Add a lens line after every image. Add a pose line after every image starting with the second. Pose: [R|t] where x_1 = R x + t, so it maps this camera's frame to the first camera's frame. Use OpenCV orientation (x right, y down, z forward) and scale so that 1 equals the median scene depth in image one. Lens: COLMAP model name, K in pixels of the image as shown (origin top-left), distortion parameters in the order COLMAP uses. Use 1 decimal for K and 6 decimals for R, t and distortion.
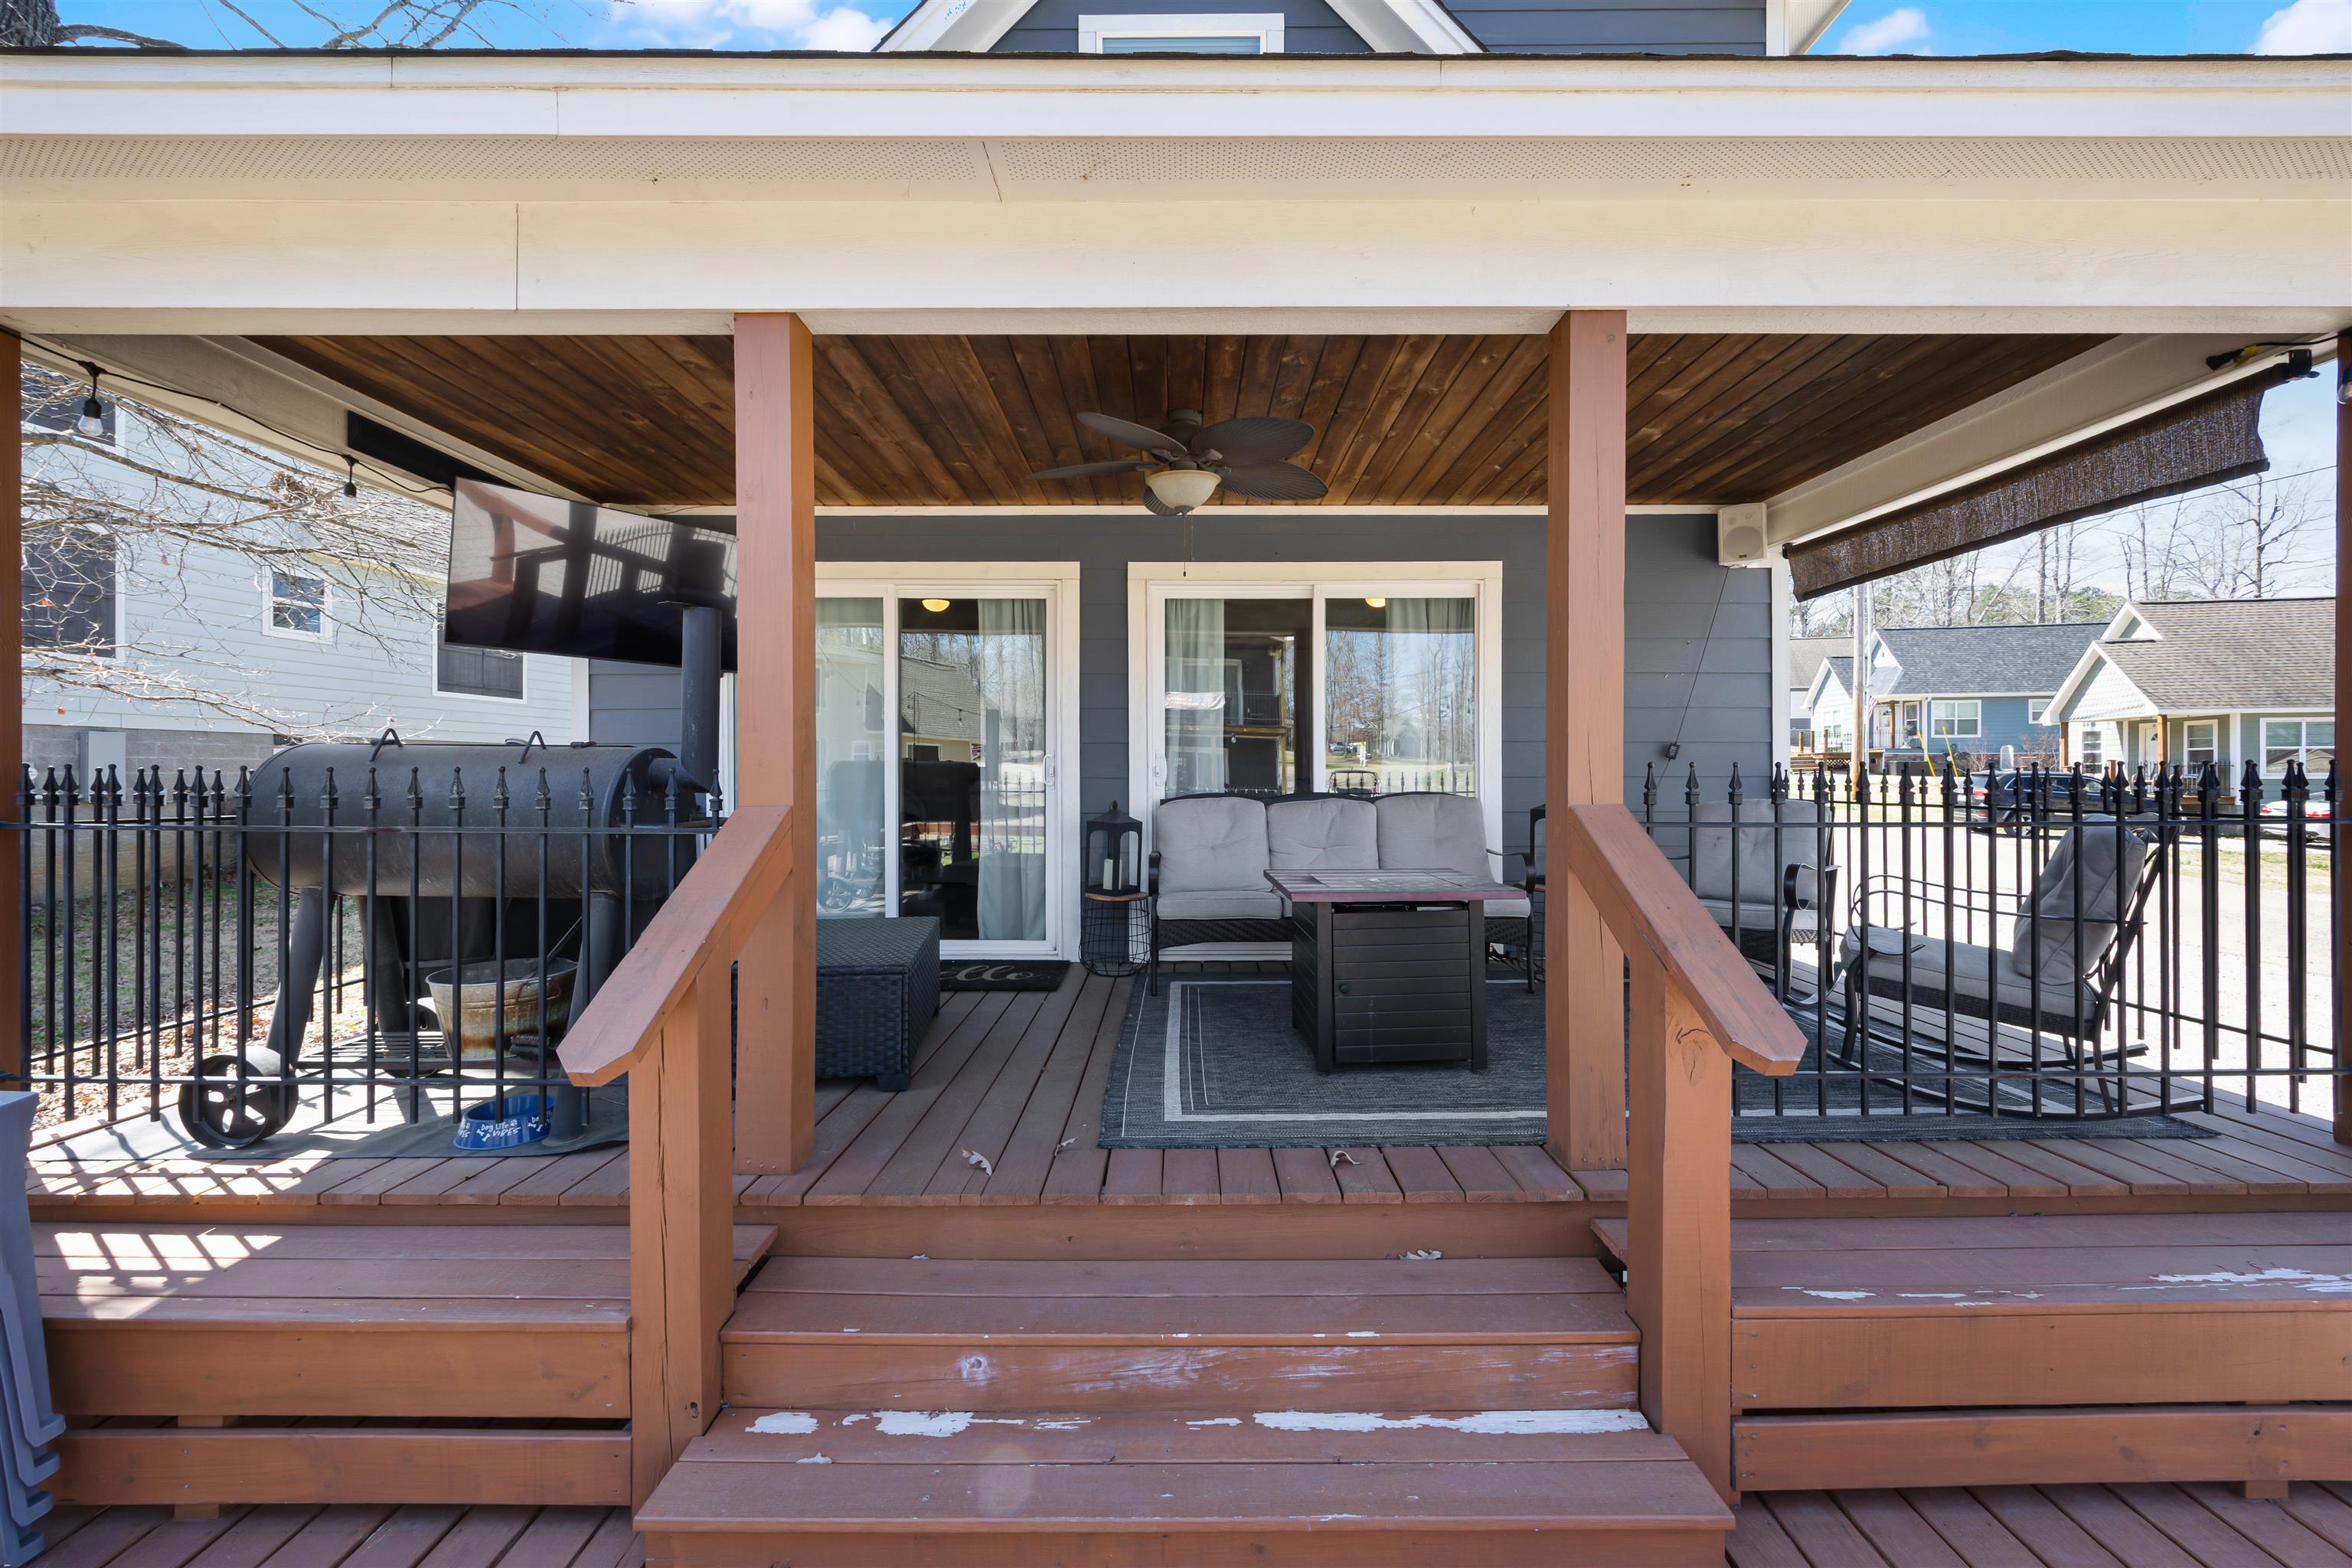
lens RADIAL K [[886.8, 0, 1187.4], [0, 886.8, 778.5], [0, 0, 1]] dist [-0.002802, 0.000014]
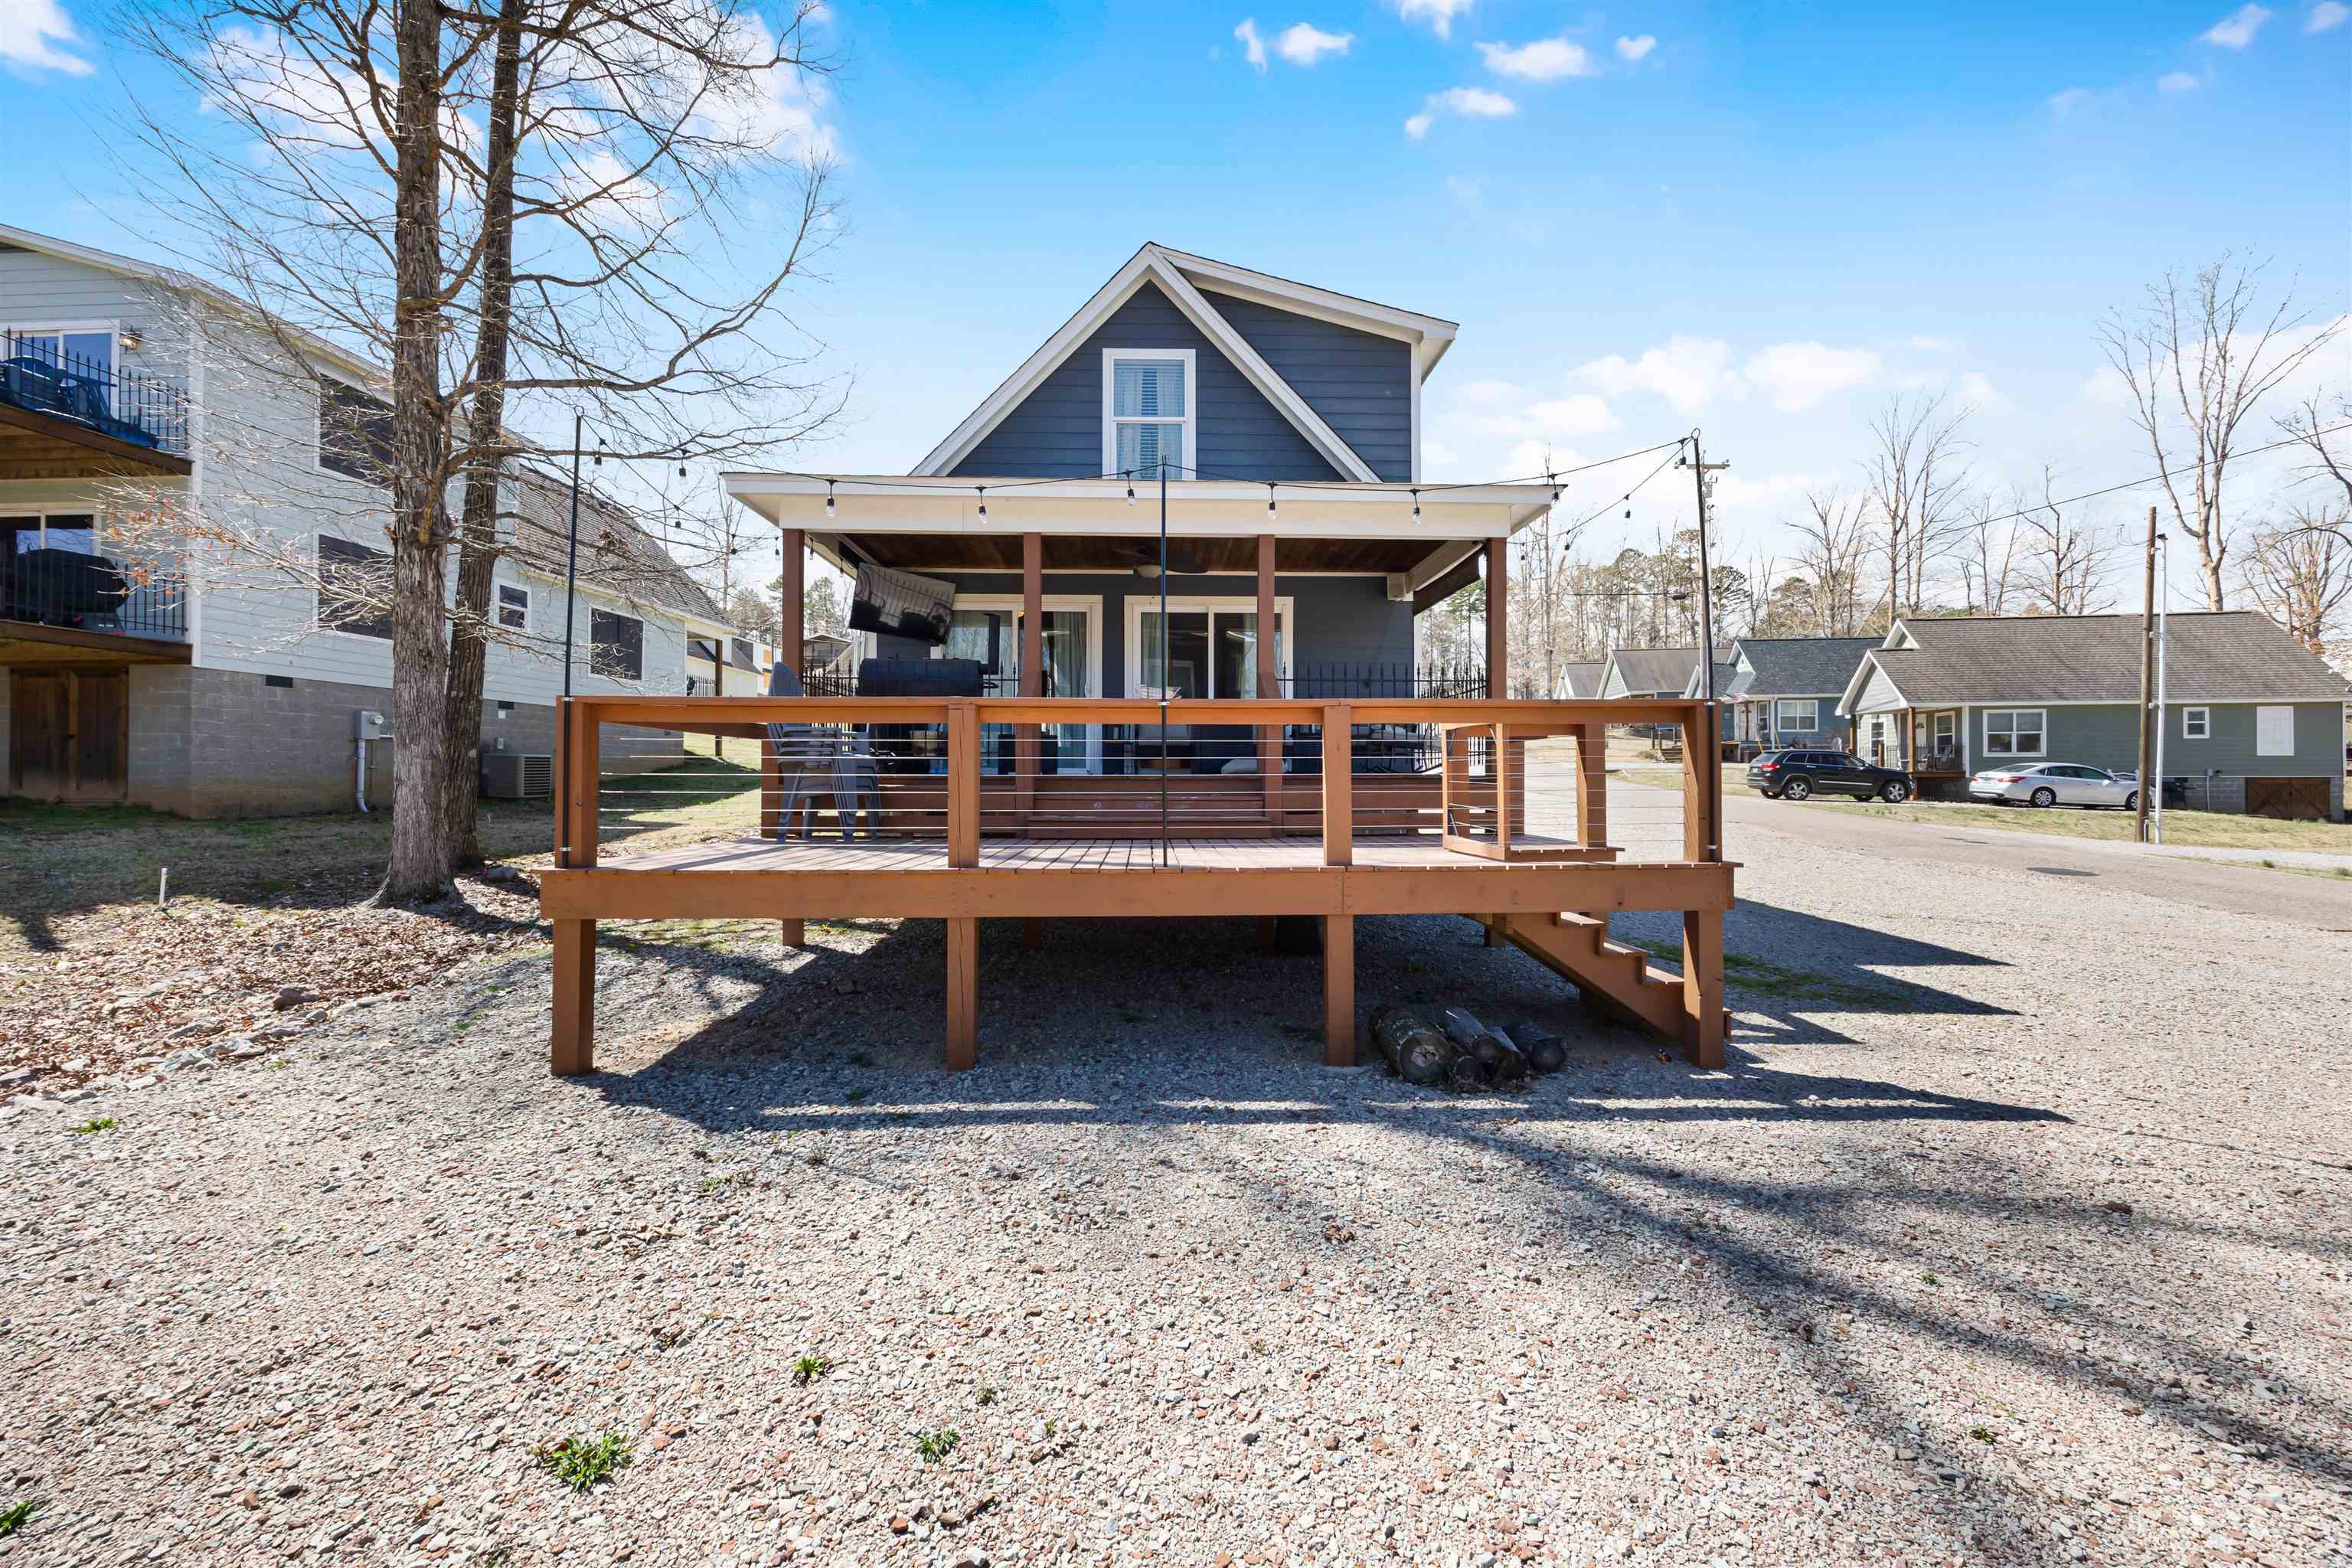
lens RADIAL K [[886.8, 0, 1187.4], [0, 886.8, 778.5], [0, 0, 1]] dist [-0.002802, 0.000014]
pose [[0.999168, 0.001435, 0.040755, -0.000026], [-0.001009, 0.999945, -0.010459, 0.029882], [-0.040768, 0.010409, 0.999114, -0.154480]]
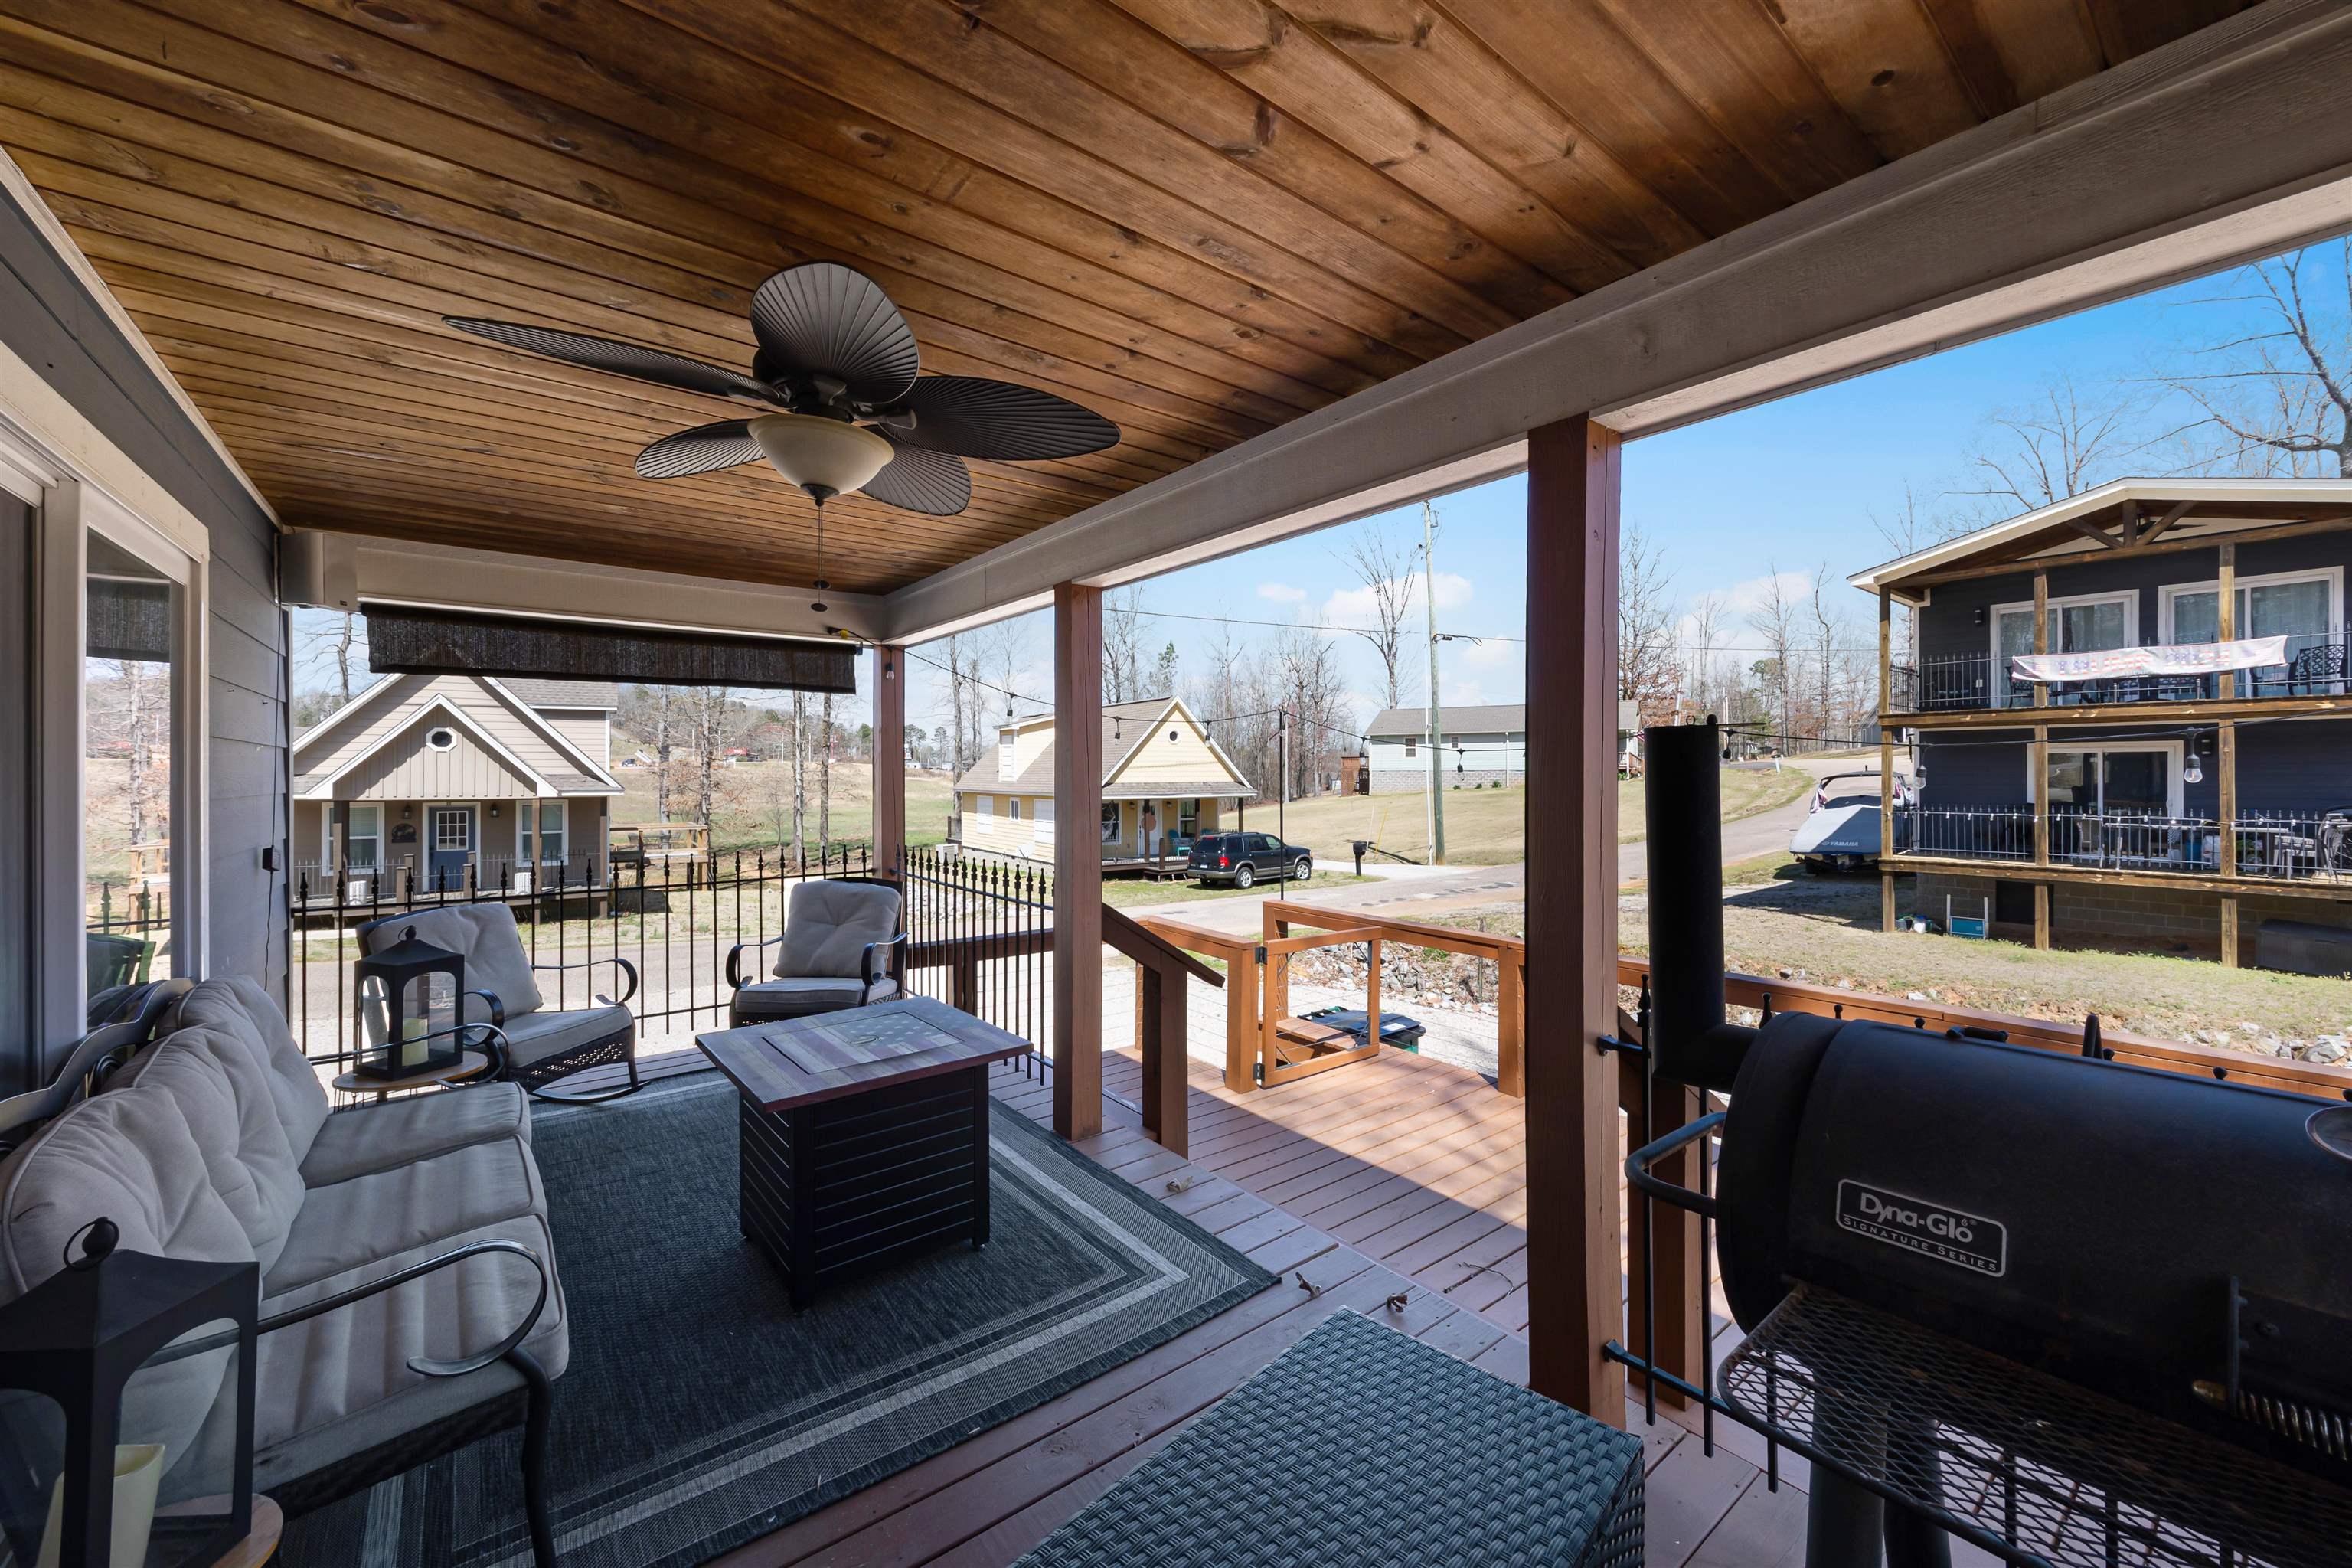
lens RADIAL K [[886.8, 0, 1187.4], [0, 886.8, 778.5], [0, 0, 1]] dist [-0.002802, 0.000014]
pose [[-0.607795, -0.000859, 0.794094, -0.941867], [0.001681, 0.999996, 0.002369, -0.200104], [-0.794093, 0.002775, -0.607791, 1.865882]]
